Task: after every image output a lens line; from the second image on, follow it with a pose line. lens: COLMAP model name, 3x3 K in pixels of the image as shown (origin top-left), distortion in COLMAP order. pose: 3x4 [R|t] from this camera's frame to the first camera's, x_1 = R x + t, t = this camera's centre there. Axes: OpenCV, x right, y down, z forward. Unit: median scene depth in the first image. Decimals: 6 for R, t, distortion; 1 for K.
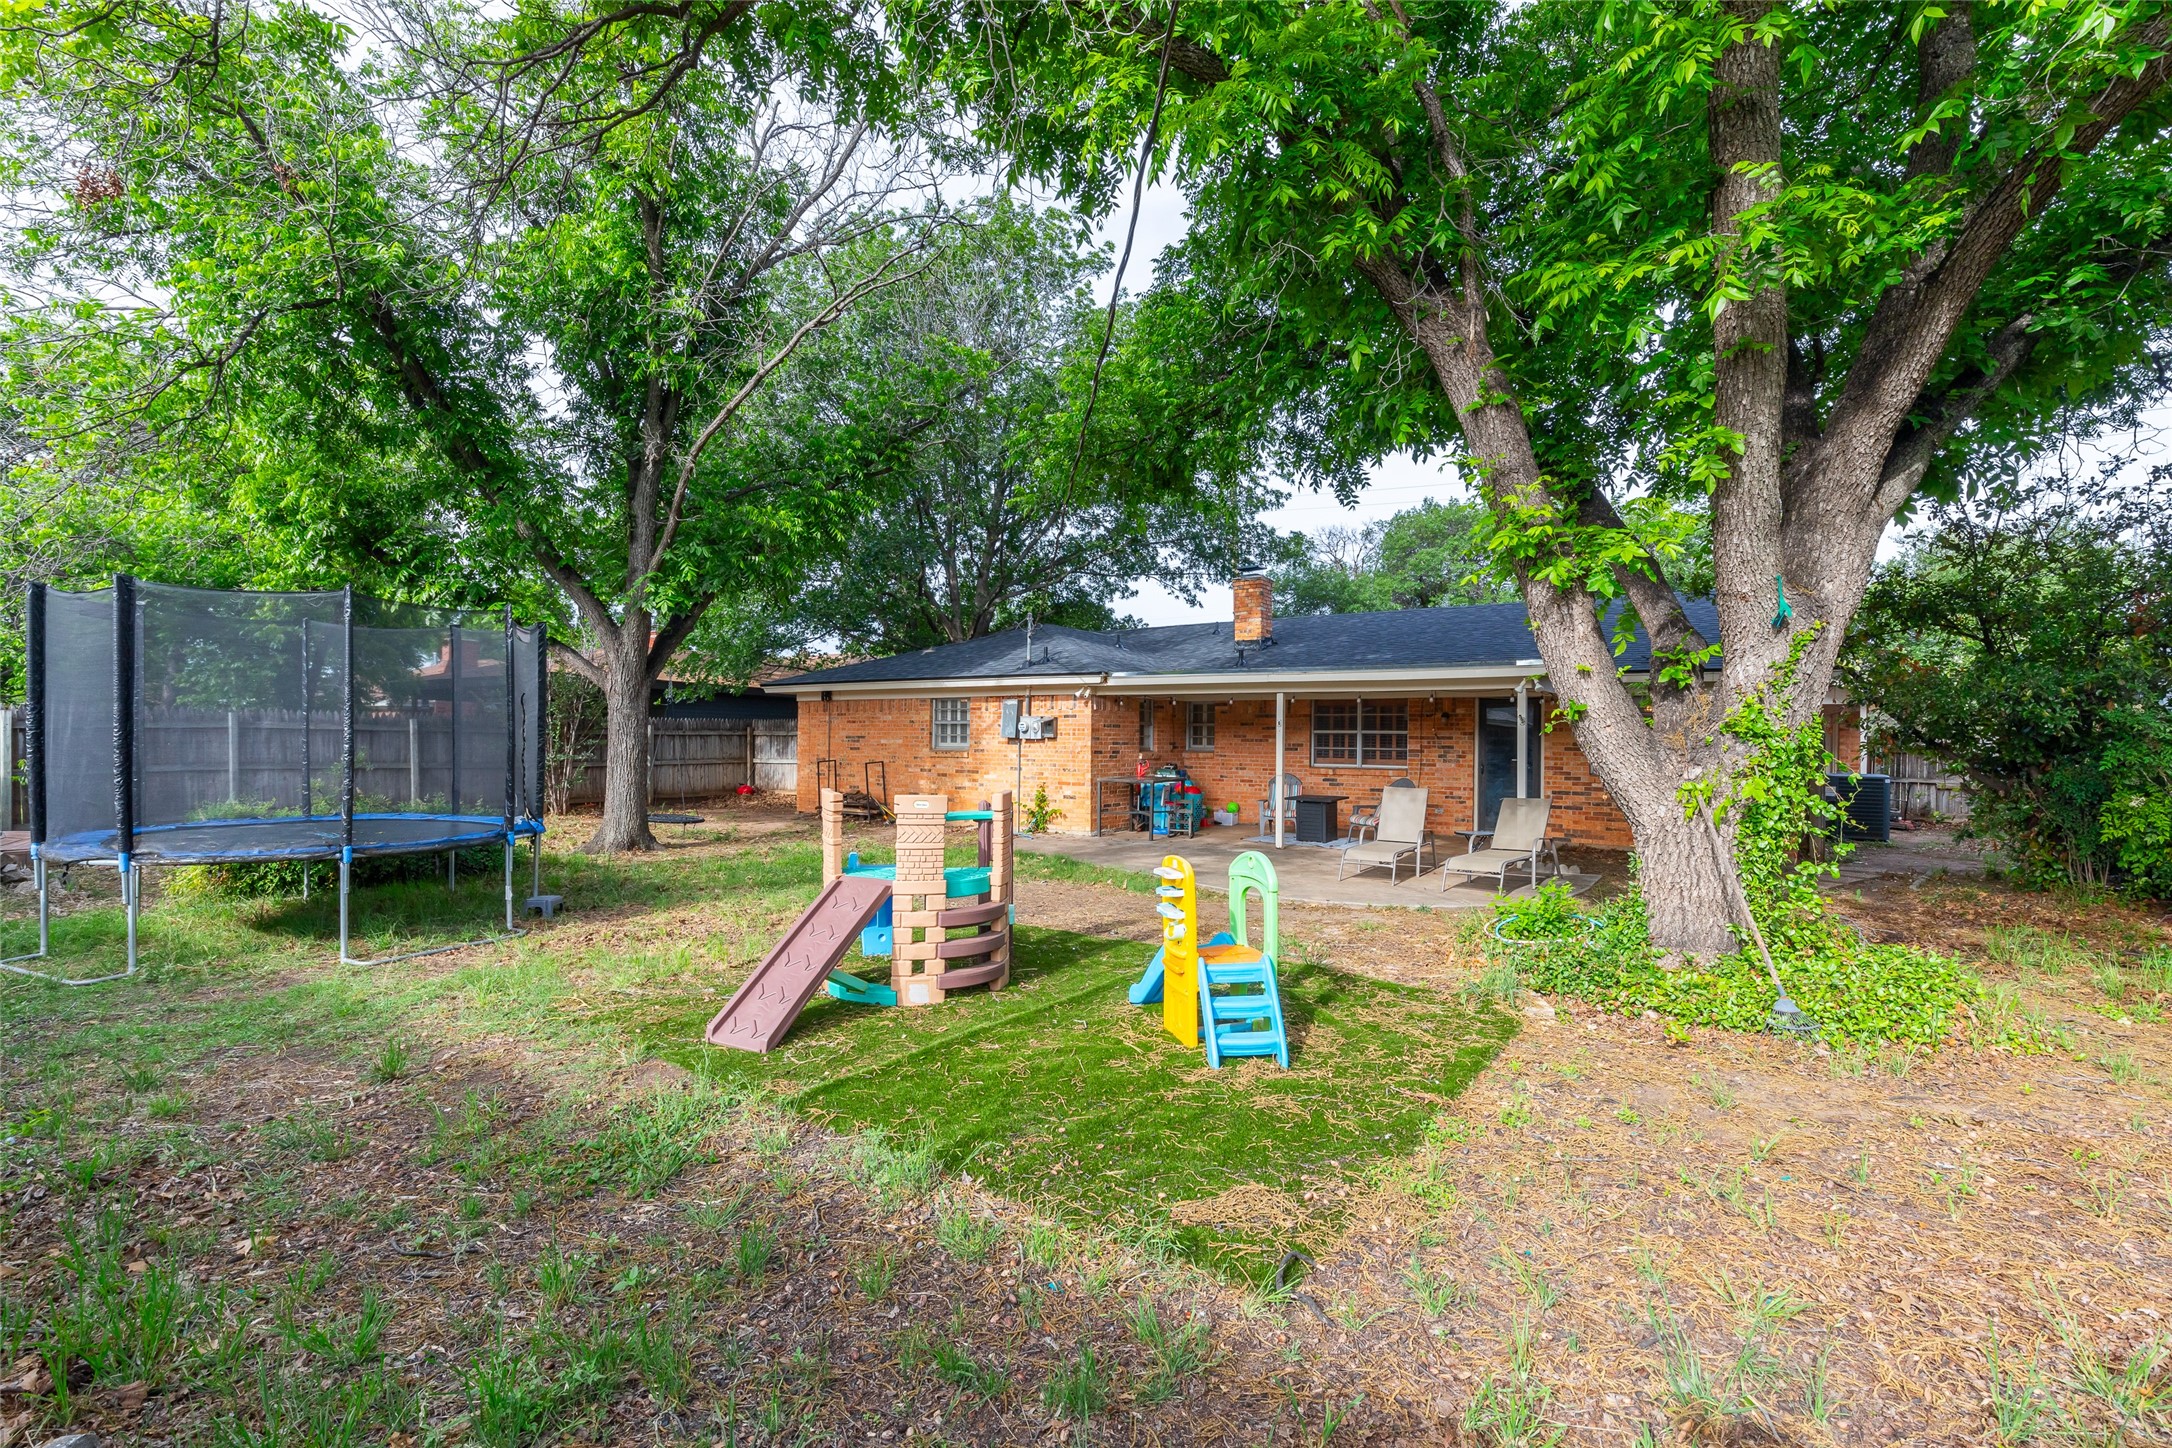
lens RADIAL K [[981.0, 0, 1077.2], [0, 981.0, 730.7], [0, 0, 1]] dist [0.010783, -0.003155]
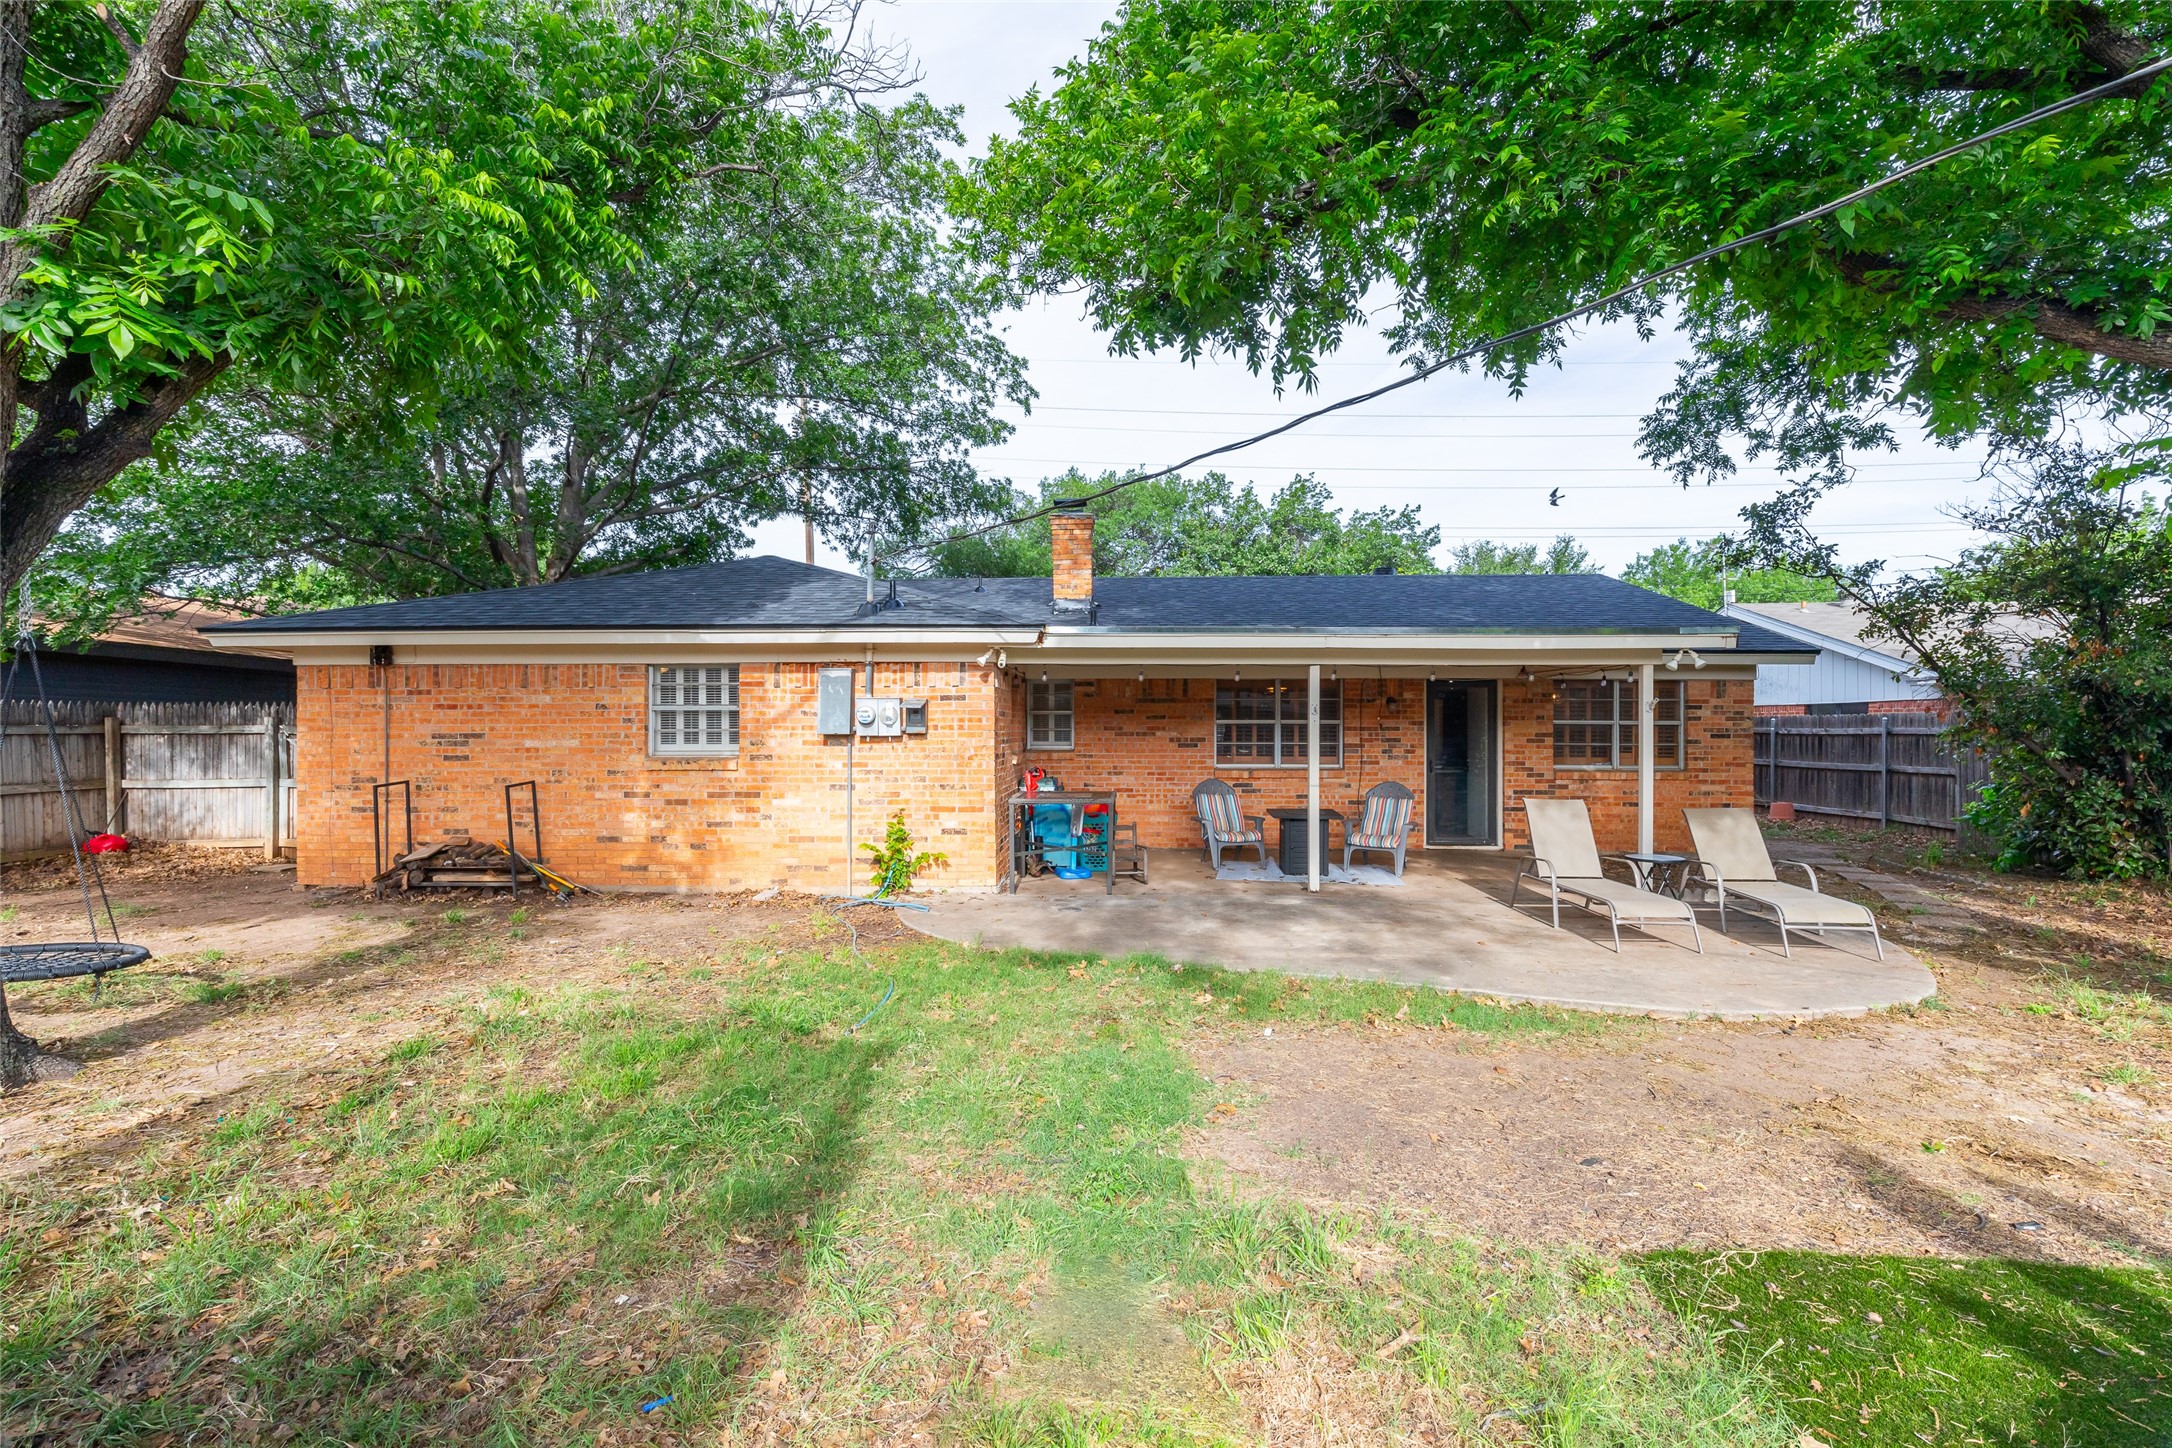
lens RADIAL K [[981.0, 0, 1089.9], [0, 981.0, 738.9], [0, 0, 1]] dist [0.010783, -0.003155]
pose [[0.846943, -0.013258, 0.531519, -0.251545], [0.003716, 0.999812, 0.019017, -0.000672], [-0.531671, -0.014131, 0.846833, 0.432147]]
